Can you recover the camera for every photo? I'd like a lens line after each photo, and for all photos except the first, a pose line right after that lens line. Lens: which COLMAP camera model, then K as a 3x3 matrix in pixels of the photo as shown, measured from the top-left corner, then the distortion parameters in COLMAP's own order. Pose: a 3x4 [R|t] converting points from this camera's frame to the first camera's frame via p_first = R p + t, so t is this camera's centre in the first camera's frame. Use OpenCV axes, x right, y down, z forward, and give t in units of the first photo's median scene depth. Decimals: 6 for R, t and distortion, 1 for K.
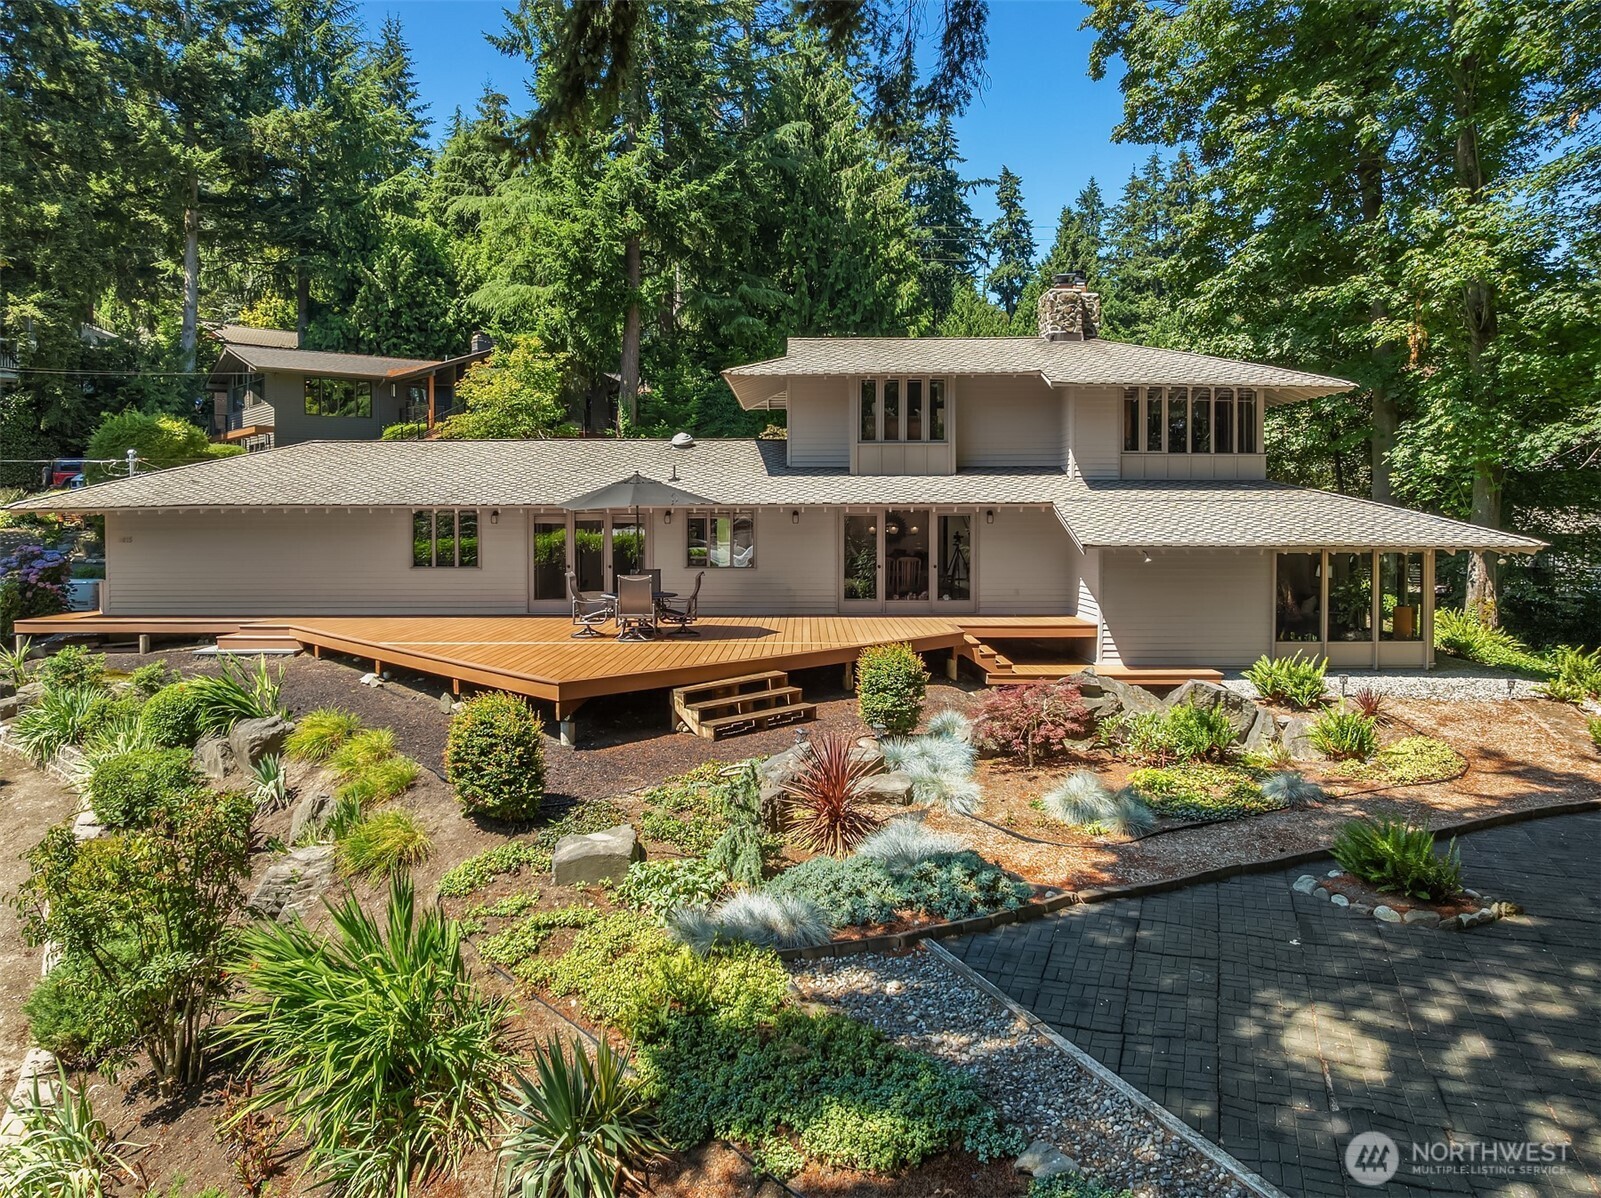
lens RADIAL K [[1130.9, 0, 800.5], [0, 1130.9, 599.0], [0, 0, 1]] dist [-0.054352, -0.000666]
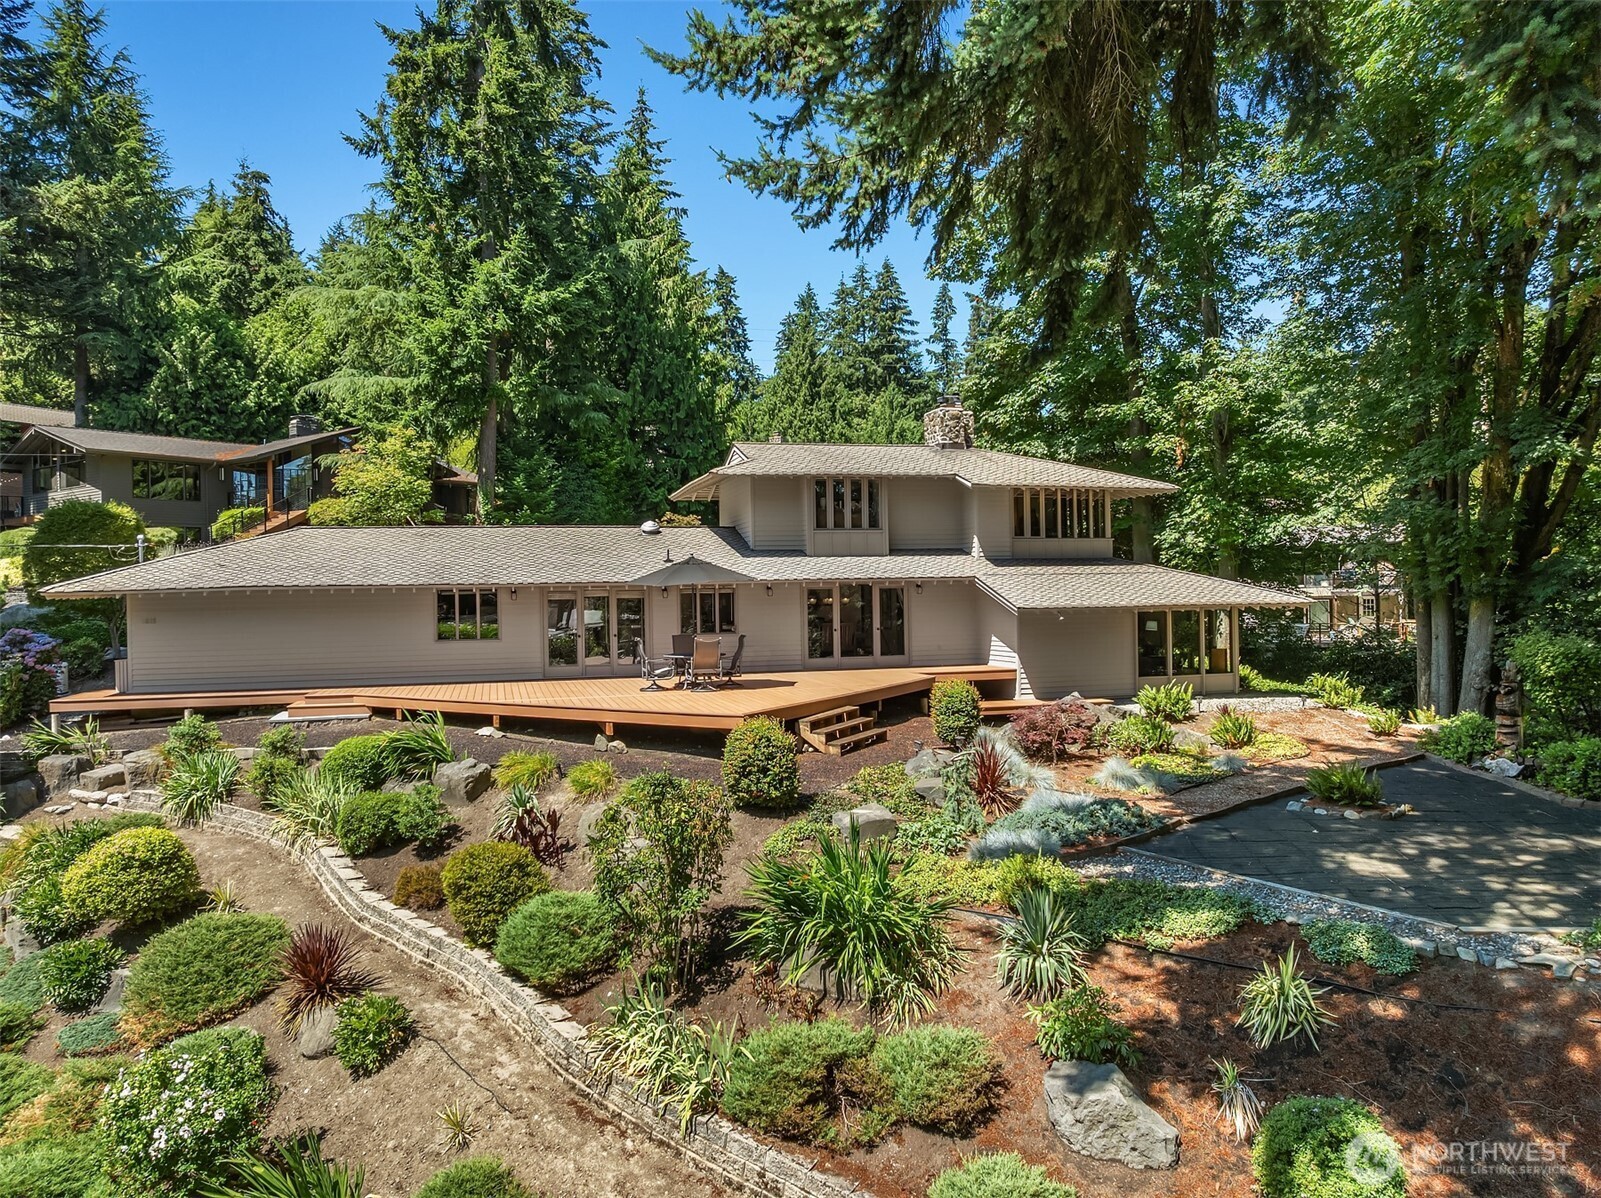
lens RADIAL K [[1110.7, 0, 802.5], [0, 1110.7, 648.6], [0, 0, 1]] dist [-0.044268, 0.000560]
pose [[0.961697, -0.027429, 0.272738, -0.270456], [0.034533, 0.999177, -0.021281, 0.014757], [-0.271930, 0.029884, 0.961853, -0.142958]]
